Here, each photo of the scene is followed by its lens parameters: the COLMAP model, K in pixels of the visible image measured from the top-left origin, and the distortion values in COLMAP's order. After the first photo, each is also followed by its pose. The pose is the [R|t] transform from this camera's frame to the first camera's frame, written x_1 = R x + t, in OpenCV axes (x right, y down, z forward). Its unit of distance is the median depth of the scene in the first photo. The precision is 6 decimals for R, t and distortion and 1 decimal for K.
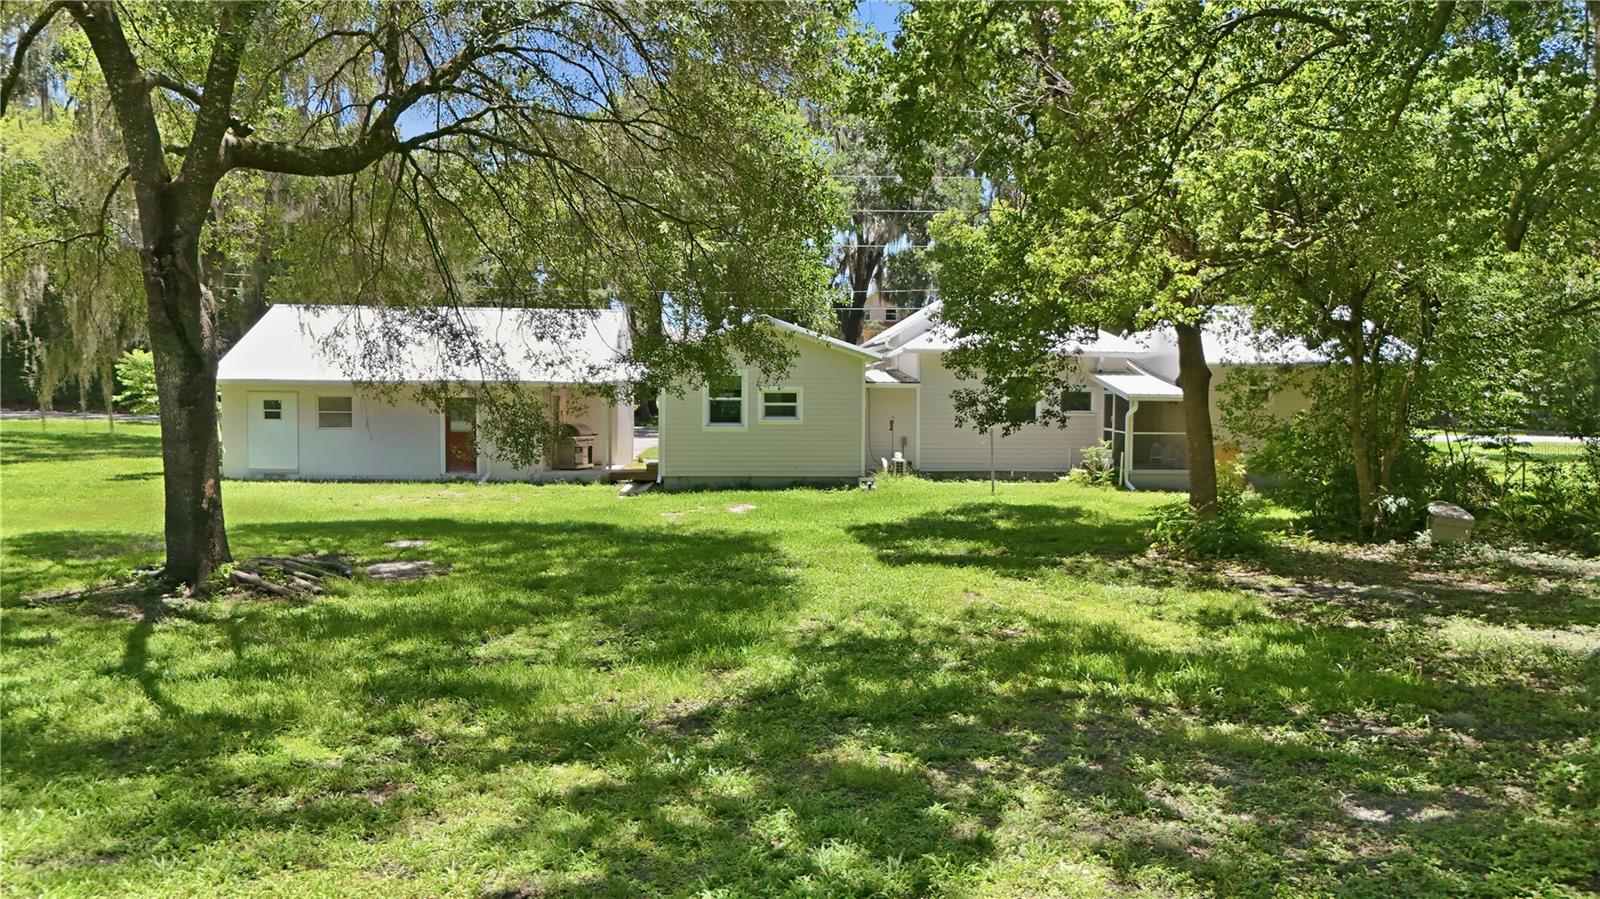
lens RADIAL K [[1150.5, 0, 803.9], [0, 1150.5, 449.5], [0, 0, 1]] dist [0.031915, -0.032920]
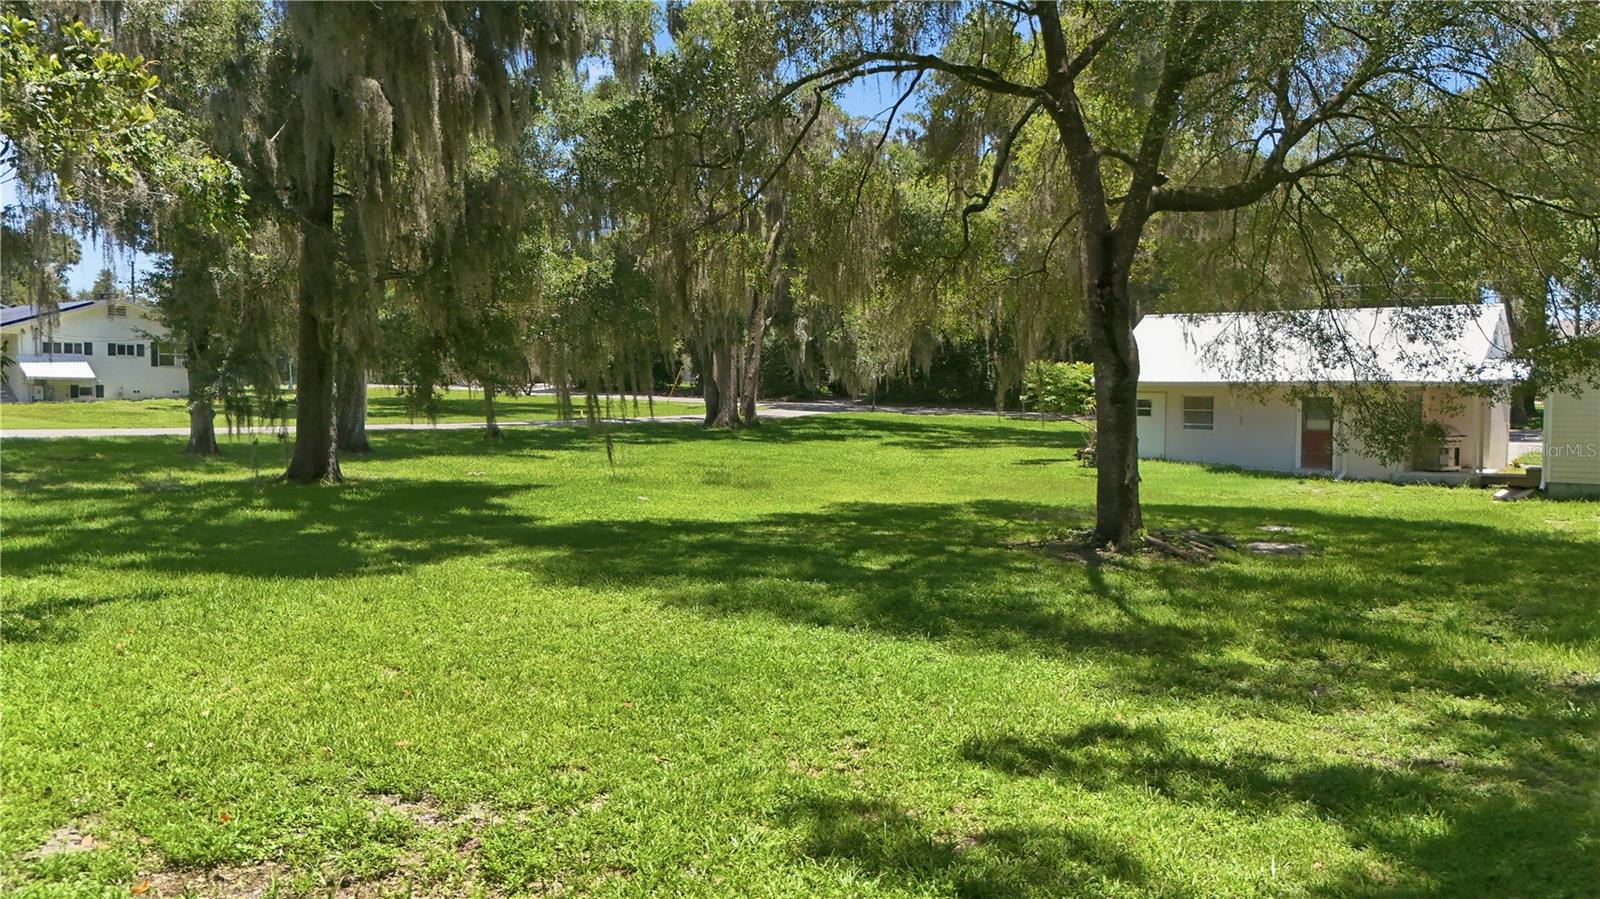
lens RADIAL K [[1150.5, 0, 803.9], [0, 1150.5, 449.5], [0, 0, 1]] dist [0.031915, -0.032920]
pose [[0.773297, 0.028870, -0.633387, 0.007793], [-0.028928, 0.999529, 0.010241, 0.007859], [0.633384, 0.010403, 0.773768, -0.163701]]
